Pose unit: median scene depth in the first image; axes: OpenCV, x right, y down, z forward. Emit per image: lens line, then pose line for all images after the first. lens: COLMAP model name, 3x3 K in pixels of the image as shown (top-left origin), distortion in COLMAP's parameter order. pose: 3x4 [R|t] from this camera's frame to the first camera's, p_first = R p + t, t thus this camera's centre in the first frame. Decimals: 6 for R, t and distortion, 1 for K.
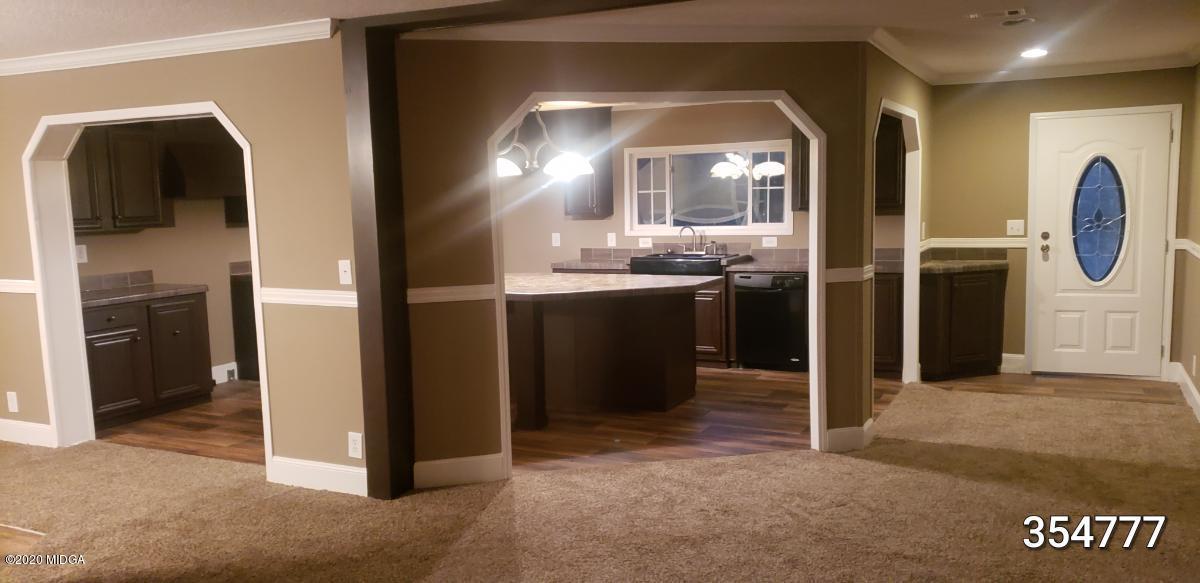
lens RADIAL K [[926.8, 0, 600.0], [0, 926.8, 291.5], [0, 0, 1]] dist [0.000814, -0.004603]
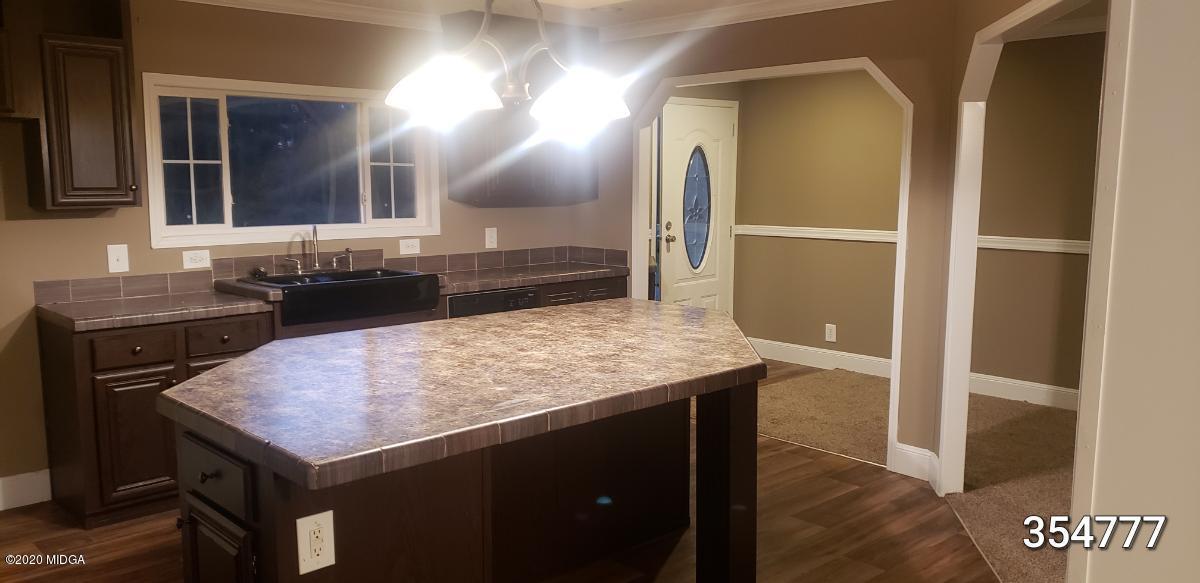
lens RADIAL K [[926.8, 0, 600.0], [0, 926.8, 291.5], [0, 0, 1]] dist [0.000814, -0.004603]
pose [[0.338985, -0.087118, 0.936749, -0.391766], [0.088322, 0.994253, 0.060504, -0.049966], [-0.936637, 0.062226, 0.344731, 0.653458]]
